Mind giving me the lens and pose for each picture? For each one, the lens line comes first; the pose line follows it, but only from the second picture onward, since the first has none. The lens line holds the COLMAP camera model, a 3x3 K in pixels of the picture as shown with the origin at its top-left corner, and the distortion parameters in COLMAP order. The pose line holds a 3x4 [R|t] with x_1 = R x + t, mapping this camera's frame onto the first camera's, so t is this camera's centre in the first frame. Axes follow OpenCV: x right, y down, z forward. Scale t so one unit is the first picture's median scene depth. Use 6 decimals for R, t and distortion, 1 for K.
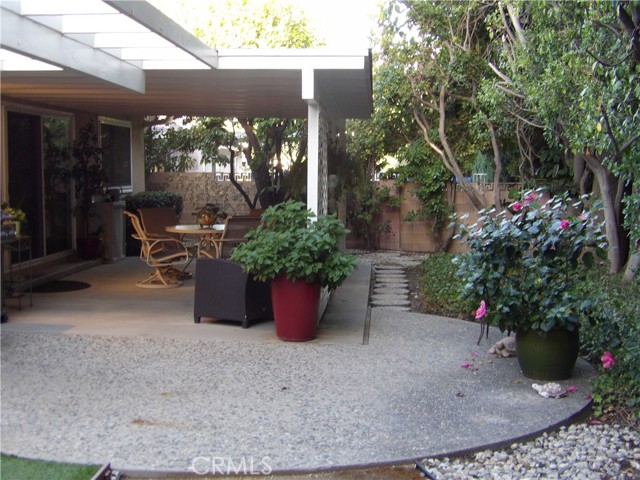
lens RADIAL K [[858.7, 0, 320.0], [0, 858.7, 240.0], [0, 0, 1]] dist [0.002442, 0.000599]
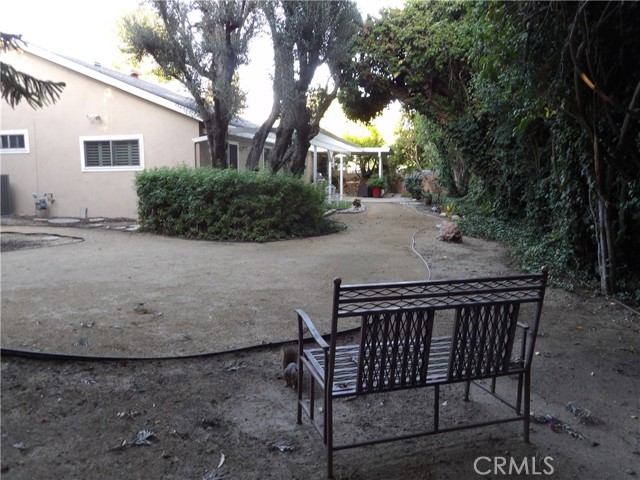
lens RADIAL K [[533.7, 0, 320.0], [0, 533.7, 240.0], [0, 0, 1]] dist [-0.008523, -0.001474]
pose [[0.994749, 0.011238, -0.101726, -0.019384], [-0.006156, 0.998723, 0.050142, 0.104986], [0.102160, -0.049252, 0.993548, -1.248093]]
